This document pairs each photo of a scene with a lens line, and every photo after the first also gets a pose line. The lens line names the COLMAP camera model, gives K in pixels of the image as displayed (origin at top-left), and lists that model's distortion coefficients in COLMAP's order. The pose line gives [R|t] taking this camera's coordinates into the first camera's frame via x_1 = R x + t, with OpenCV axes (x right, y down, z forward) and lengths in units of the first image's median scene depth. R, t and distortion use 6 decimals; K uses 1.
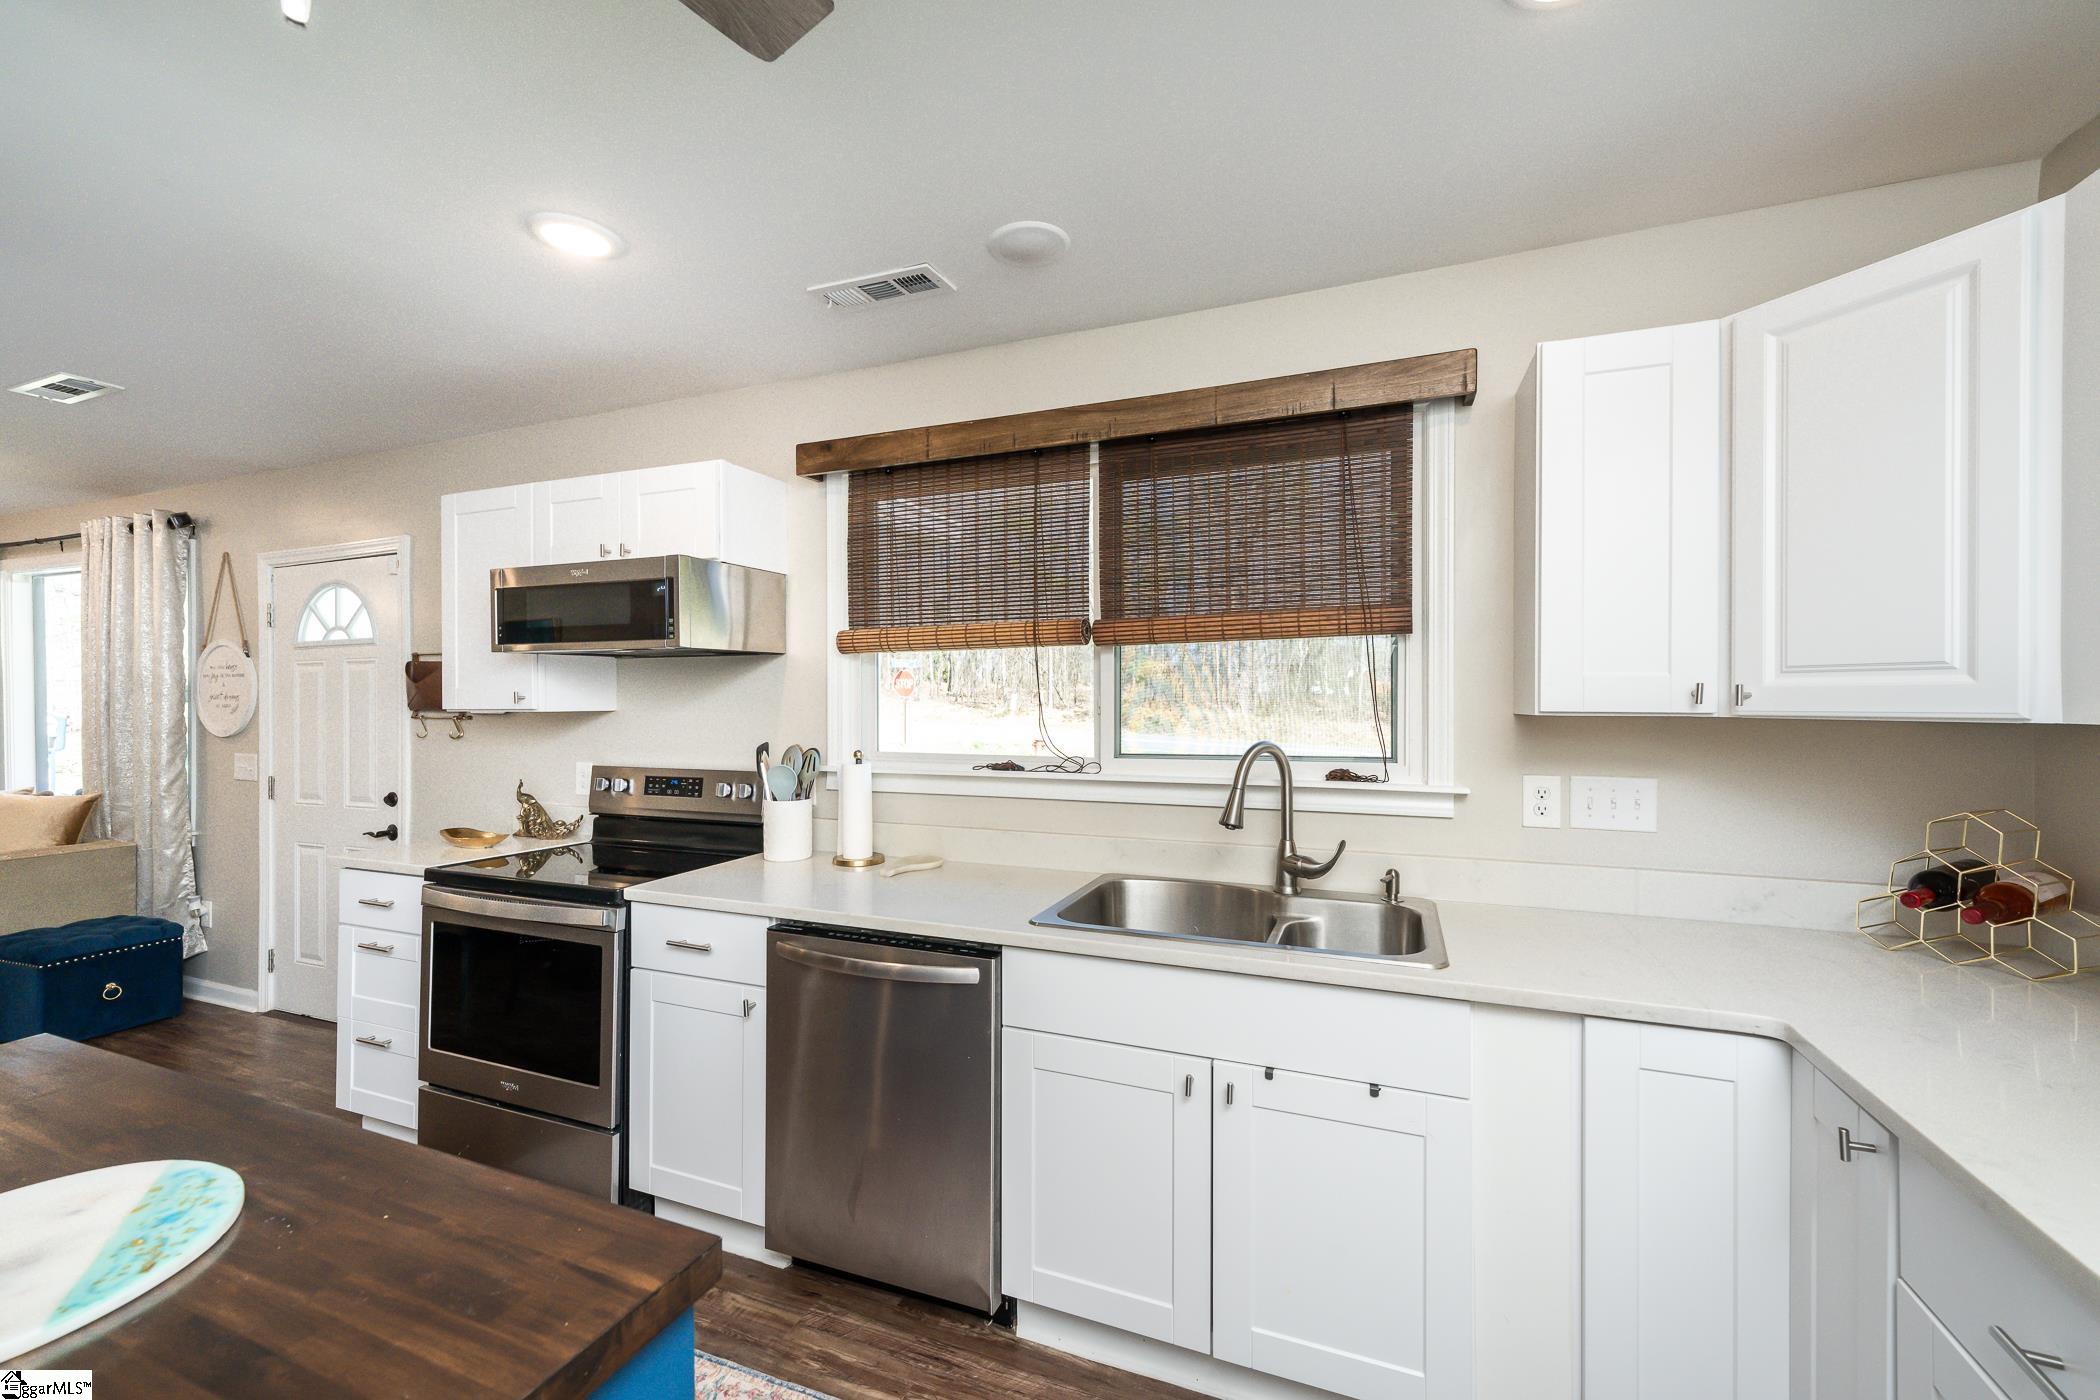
lens RADIAL K [[846.3, 0, 1050.0], [0, 846.3, 700.0], [0, 0, 1]] dist [-0.000932, -0.000037]
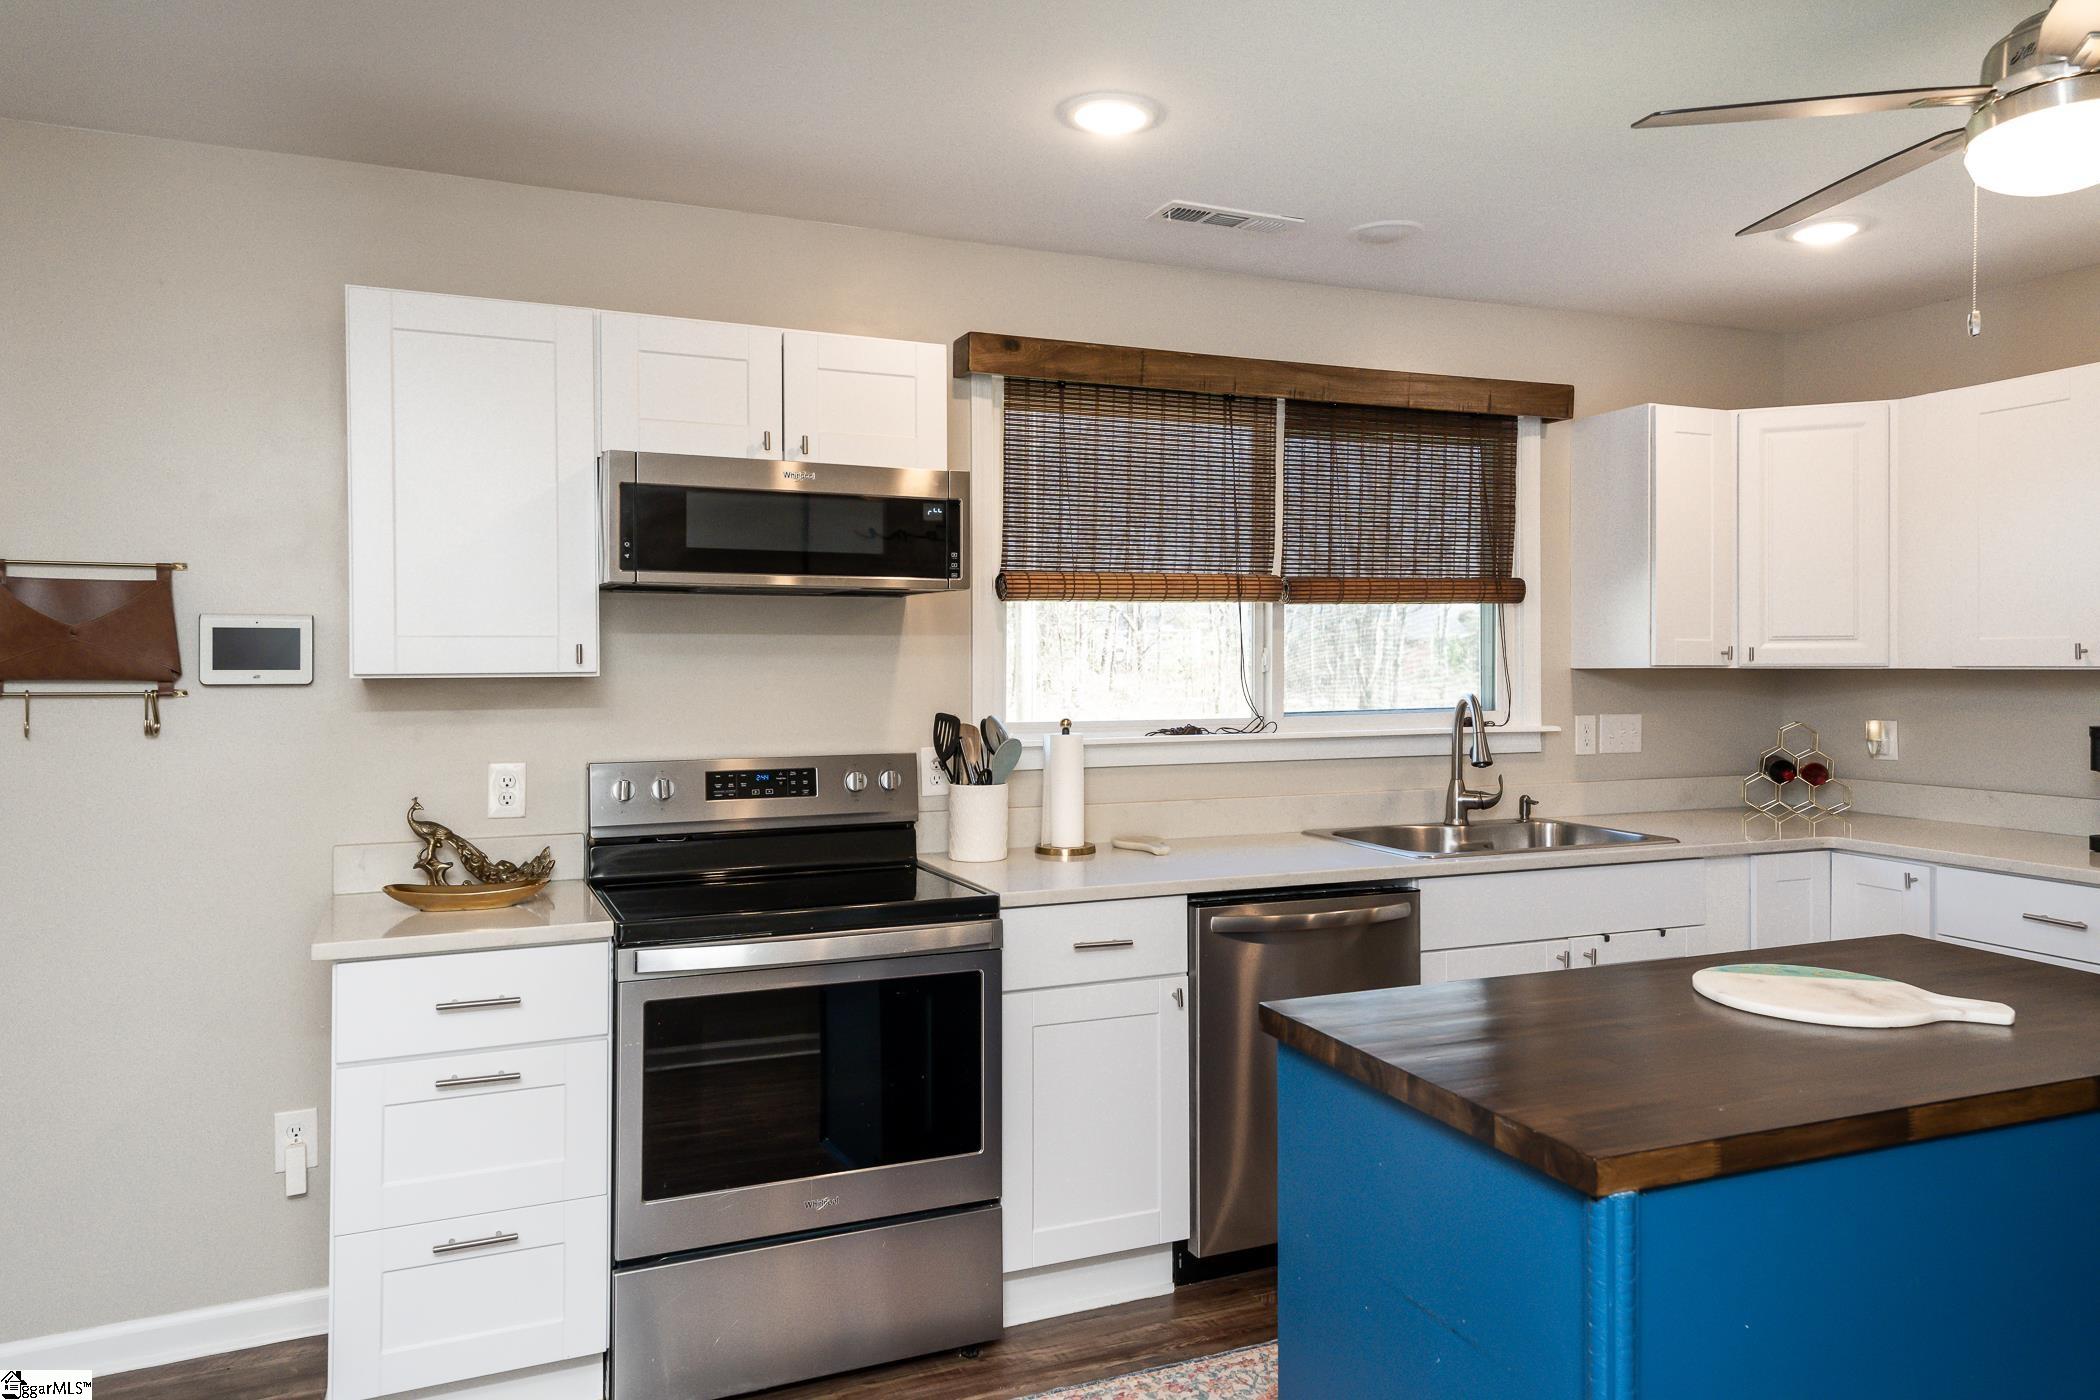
lens RADIAL K [[1399.6, 0, 1048.0], [0, 1399.6, 668.7], [0, 0, 1]] dist [0.032382, 0.000590]
pose [[0.712886, -0.005494, 0.701258, -1.242182], [0.001874, 0.999981, 0.005930, 0.002055], [-0.701277, -0.002914, 0.712883, 0.023068]]
